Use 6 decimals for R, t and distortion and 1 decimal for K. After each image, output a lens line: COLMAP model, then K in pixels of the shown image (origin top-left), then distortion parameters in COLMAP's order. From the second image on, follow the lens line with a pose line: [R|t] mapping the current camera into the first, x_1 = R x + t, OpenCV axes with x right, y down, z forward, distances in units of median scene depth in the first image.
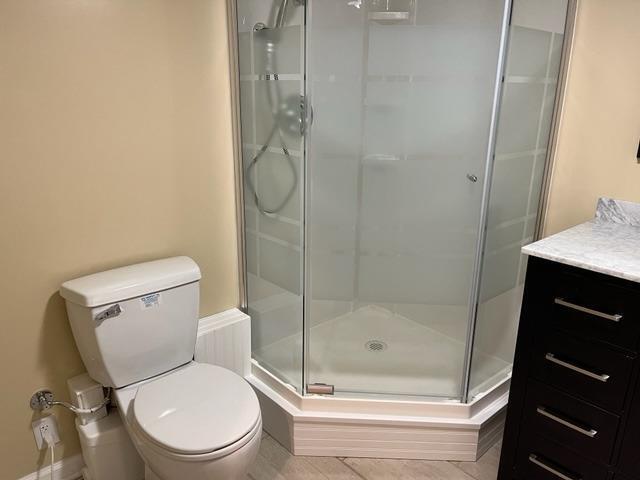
lens RADIAL K [[484.8, 0, 317.3], [0, 484.8, 242.5], [0, 0, 1]] dist [0.066593, -0.075088]
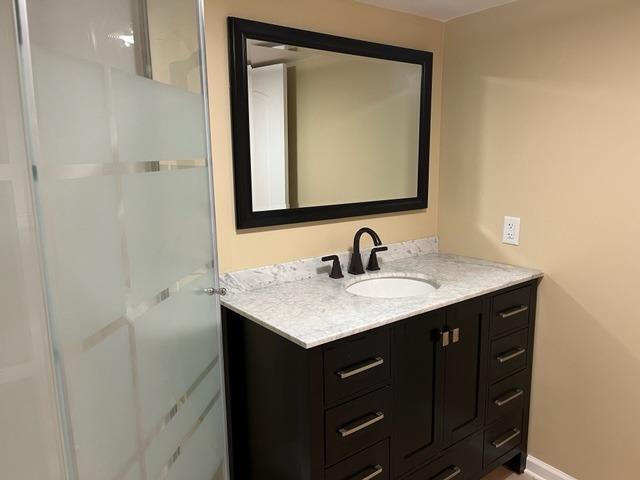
lens RADIAL K [[484.8, 0, 319.3], [0, 484.8, 236.2], [0, 0, 1]] dist [0.066593, -0.075088]
pose [[0.067564, -0.174803, 0.982283, -0.324674], [0.309898, 0.939512, 0.145877, -0.231653], [-0.948366, 0.294551, 0.117648, 0.649347]]
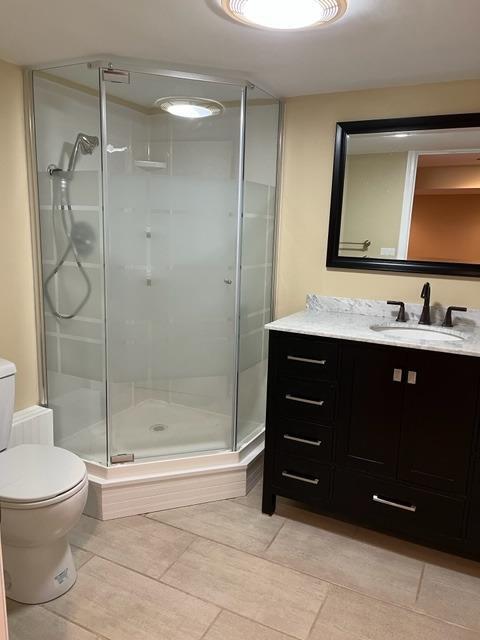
lens RADIAL K [[484.8, 0, 239.1], [0, 484.8, 321.3], [0, 0, 1]] dist [0.066593, -0.075088]
pose [[0.931517, -0.052914, 0.359829, -0.144404], [0.089479, 0.992293, -0.085721, 0.092570], [-0.352520, 0.112048, 0.929072, -0.270876]]
